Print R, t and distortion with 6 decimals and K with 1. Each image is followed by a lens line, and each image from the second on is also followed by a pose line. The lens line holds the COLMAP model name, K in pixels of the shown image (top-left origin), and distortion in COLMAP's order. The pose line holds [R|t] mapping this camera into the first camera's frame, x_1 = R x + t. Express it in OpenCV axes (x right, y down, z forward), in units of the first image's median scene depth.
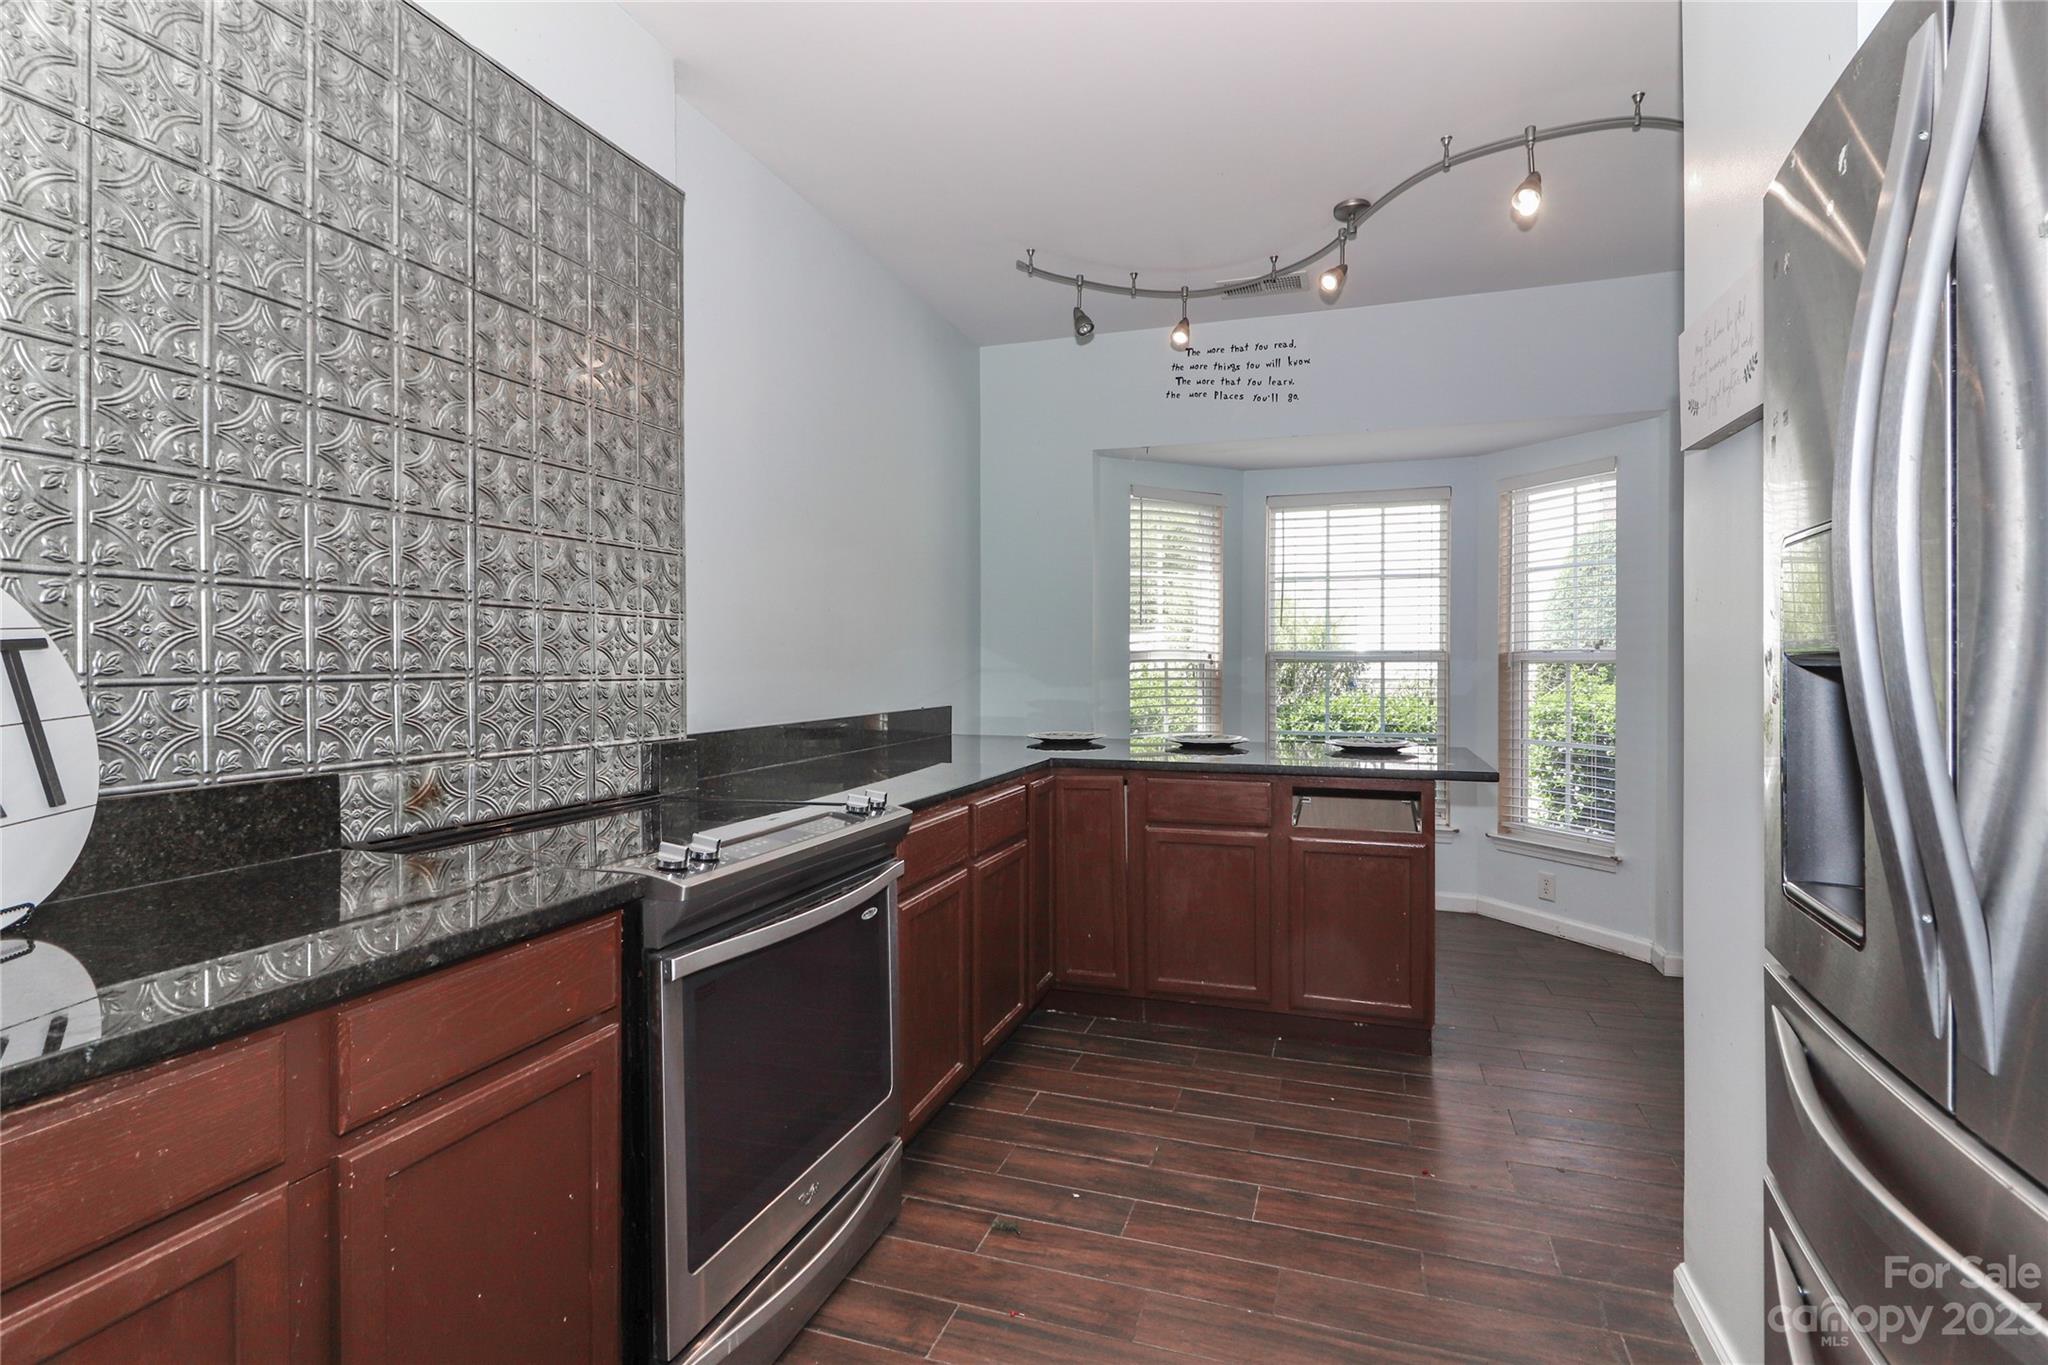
lens RADIAL K [[984.8, 0, 1032.3], [0, 984.8, 664.3], [0, 0, 1]] dist [0.017848, -0.007293]
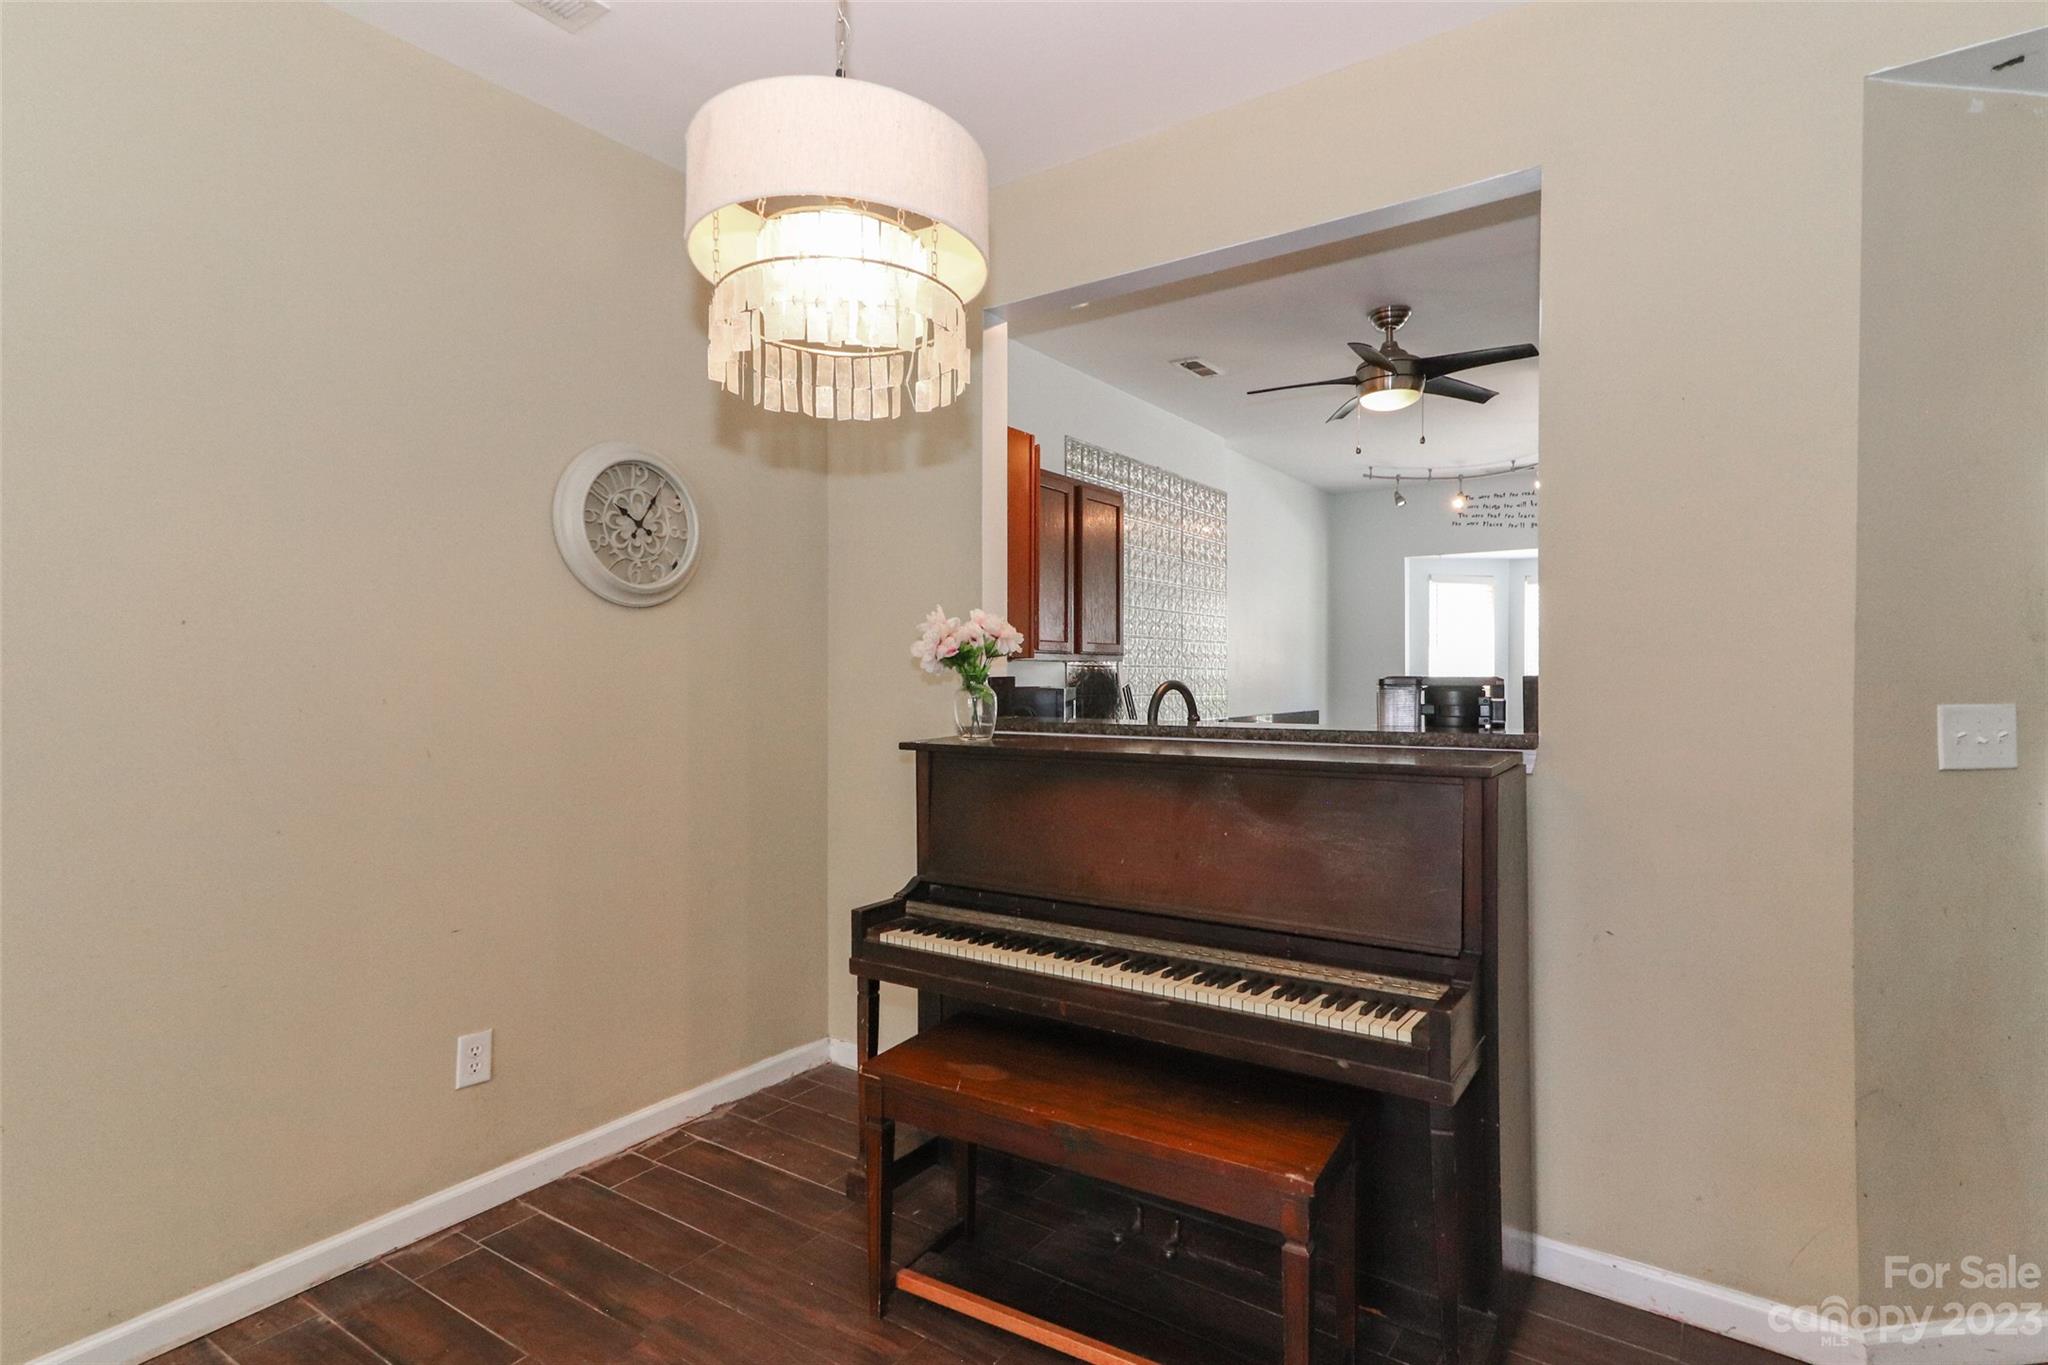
lens RADIAL K [[984.8, 0, 1025.9], [0, 984.8, 680.0], [0, 0, 1]] dist [0.017848, -0.007293]
pose [[0.951933, -0.000578, -0.306306, -0.061044], [-0.002093, 0.999963, -0.008389, 0.012177], [0.306300, 0.008627, 0.951896, -1.239110]]
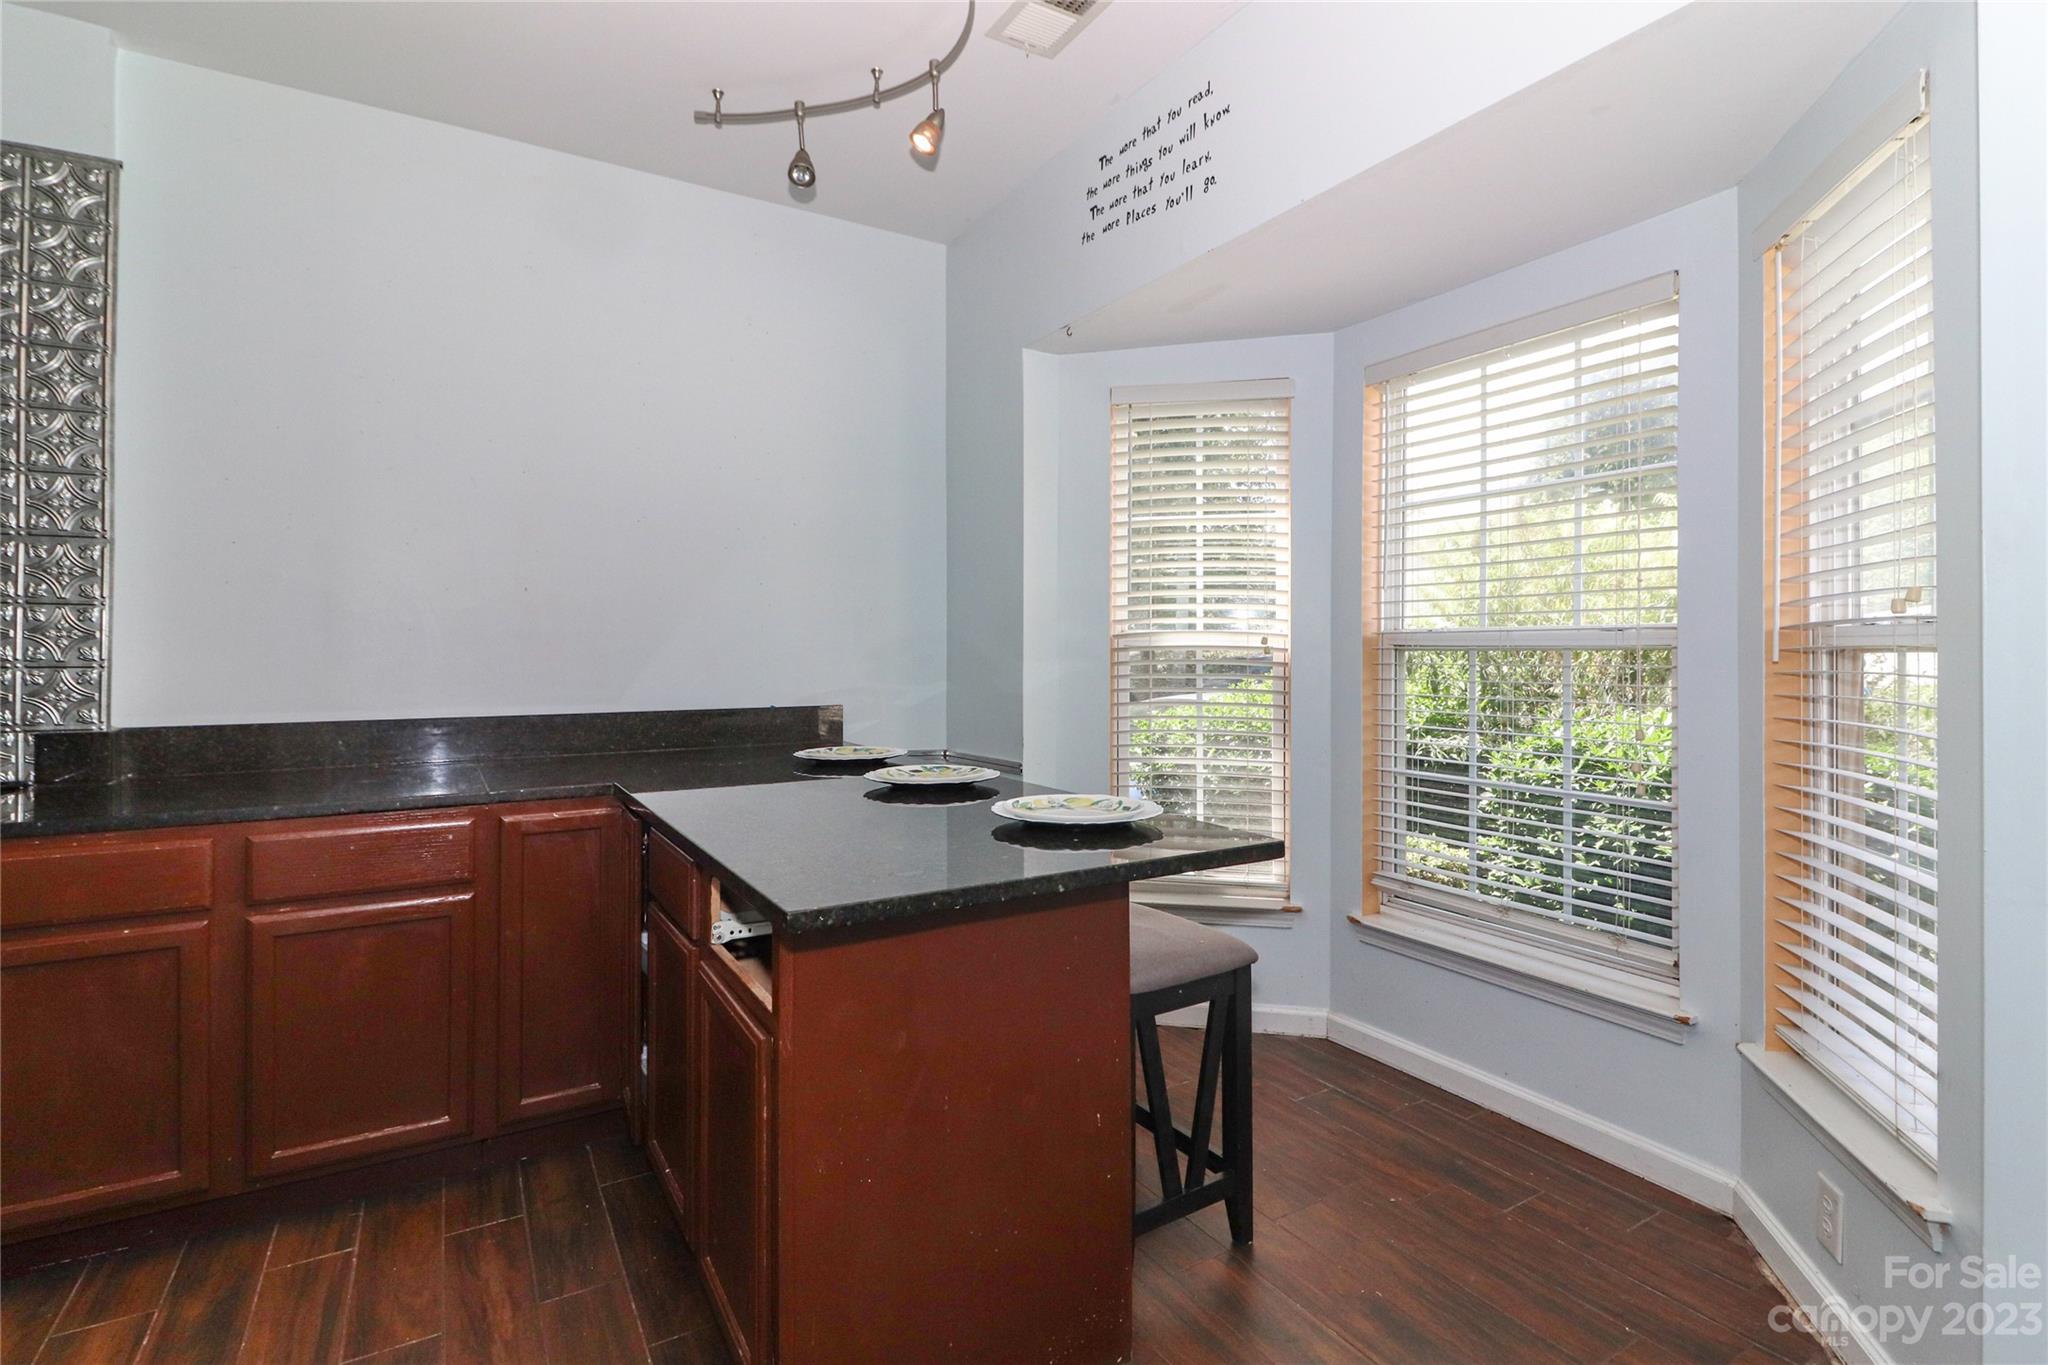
lens RADIAL K [[984.8, 0, 1021.9], [0, 984.8, 644.1], [0, 0, 1]] dist [0.017848, -0.007293]
pose [[0.751683, -0.002019, -0.659522, 0.804500], [-0.002698, 0.999978, -0.006136, -0.003990], [0.659519, 0.006392, 0.751661, 0.731170]]
